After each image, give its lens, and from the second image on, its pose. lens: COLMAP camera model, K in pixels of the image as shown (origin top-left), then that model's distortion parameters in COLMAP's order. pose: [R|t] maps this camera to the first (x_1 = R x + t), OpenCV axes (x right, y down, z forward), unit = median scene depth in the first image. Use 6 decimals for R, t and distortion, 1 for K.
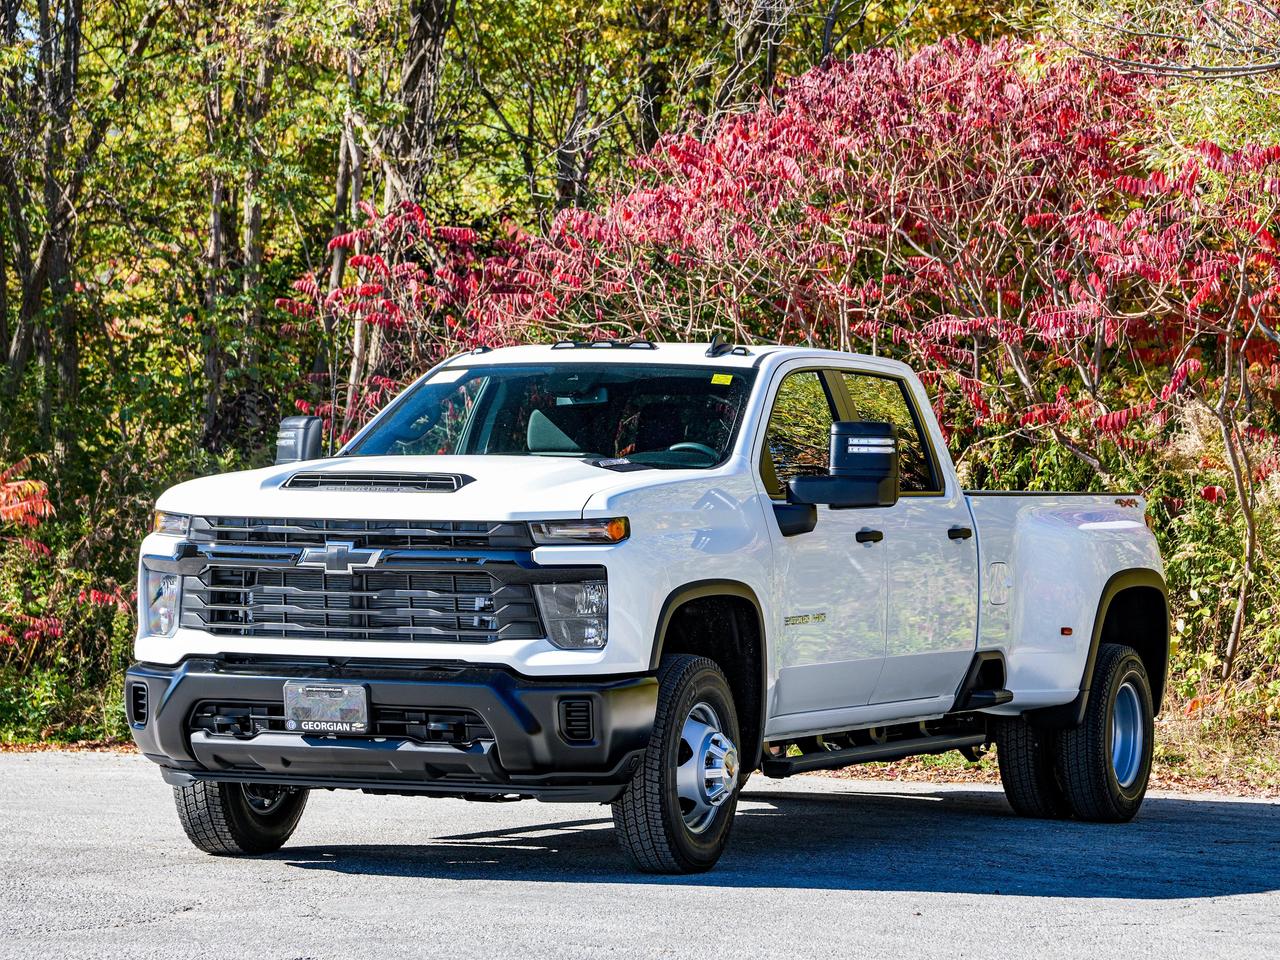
lens RADIAL K [[3905.1, 0, 643.0], [0, 3905.1, 477.1], [0, 0, 1]] dist [0.991600, 0.000000]
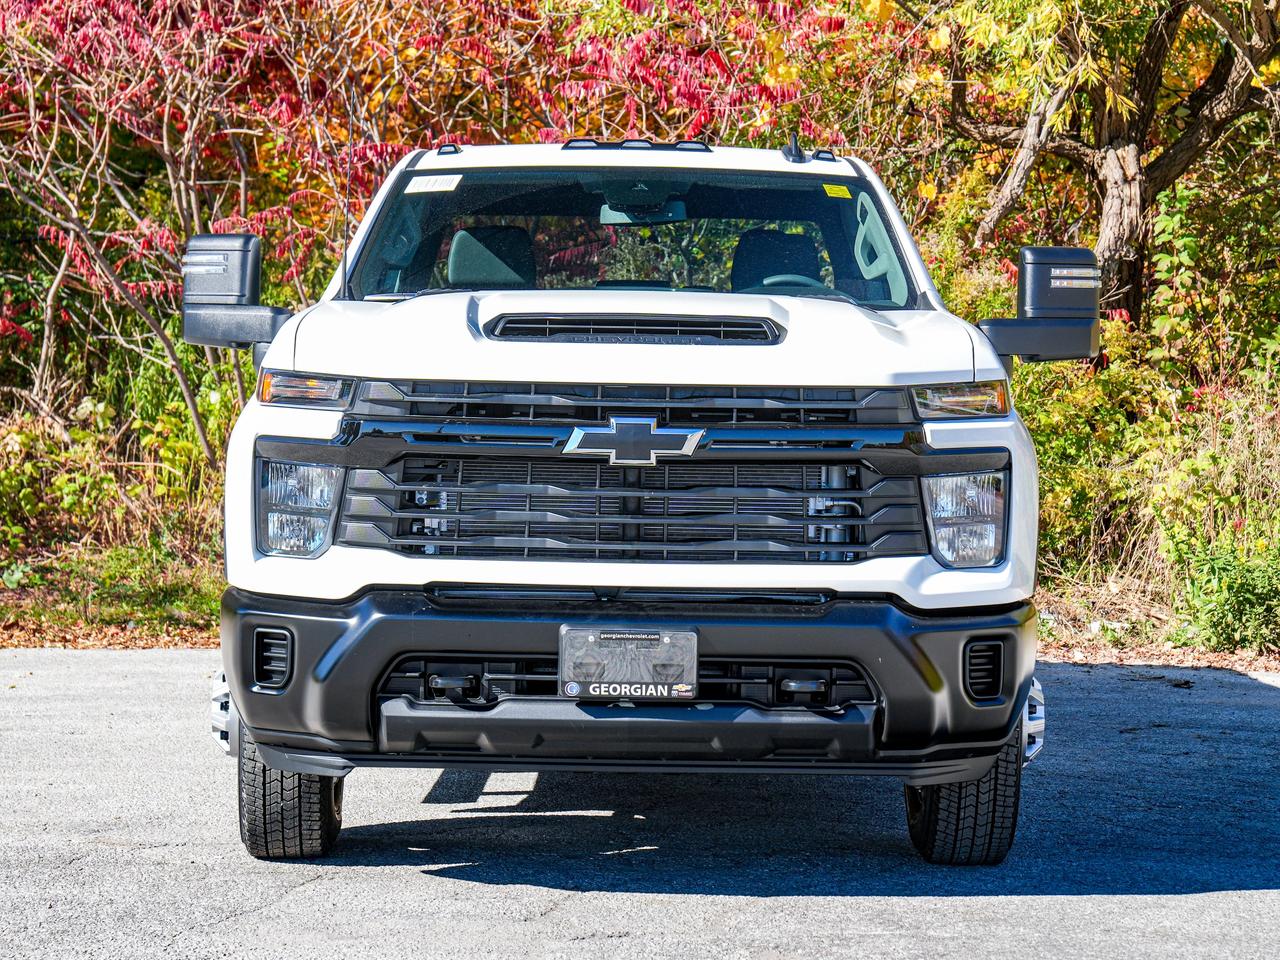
lens RADIAL K [[3093.6, 0, 642.3], [0, 3093.6, 486.0], [0, 0, 1]] dist [0.559635, 0.000000]
pose [[0.912318, -0.021460, 0.408919, -0.292520], [-0.001367, 0.998461, 0.055449, -0.001442], [-0.409480, -0.051146, 0.910884, 0.509695]]
